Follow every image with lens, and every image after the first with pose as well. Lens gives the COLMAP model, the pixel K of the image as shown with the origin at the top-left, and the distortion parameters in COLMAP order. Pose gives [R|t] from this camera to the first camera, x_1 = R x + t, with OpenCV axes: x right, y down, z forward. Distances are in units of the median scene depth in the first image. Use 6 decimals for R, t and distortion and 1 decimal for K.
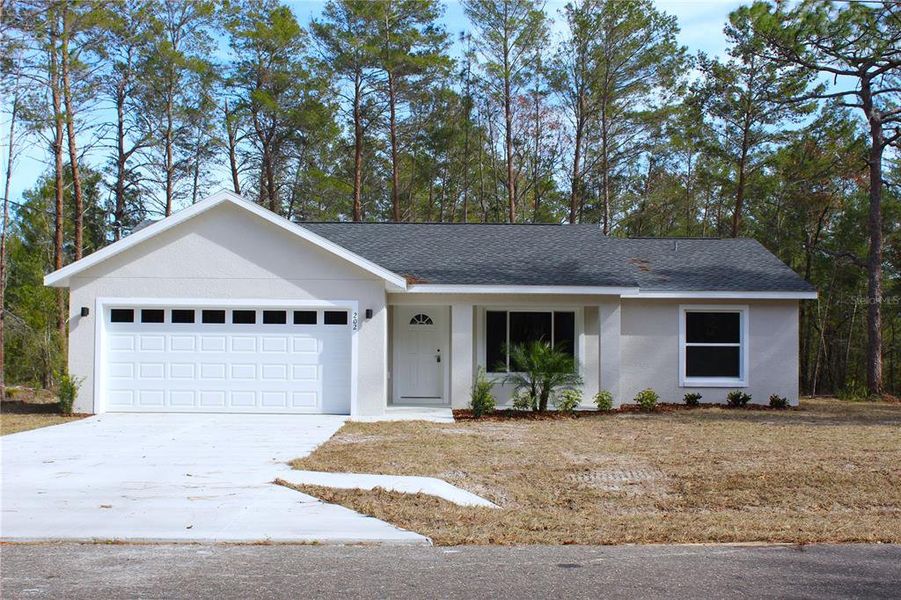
lens RADIAL K [[783.8, 0, 433.2], [0, 783.8, 297.4], [0, 0, 1]] dist [-0.166353, 0.150835]
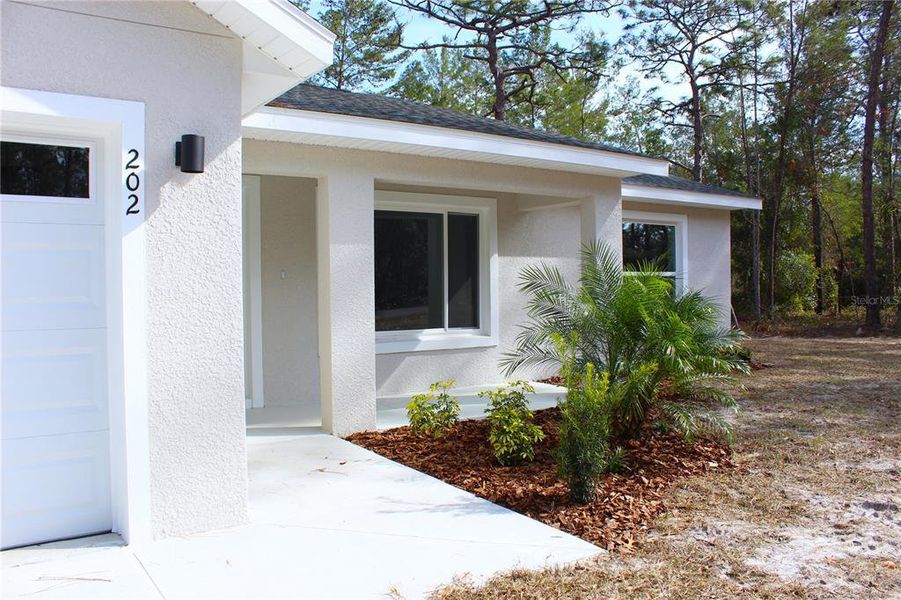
lens RADIAL K [[698.0, 0, 450.5], [0, 698.0, 300.0], [0, 0, 1]] dist [-0.166626, 0.102468]
pose [[0.824793, -0.035465, 0.564322, -0.111430], [-0.009895, 0.996973, 0.077116, 0.041053], [-0.565349, -0.069189, 0.821945, 0.608605]]
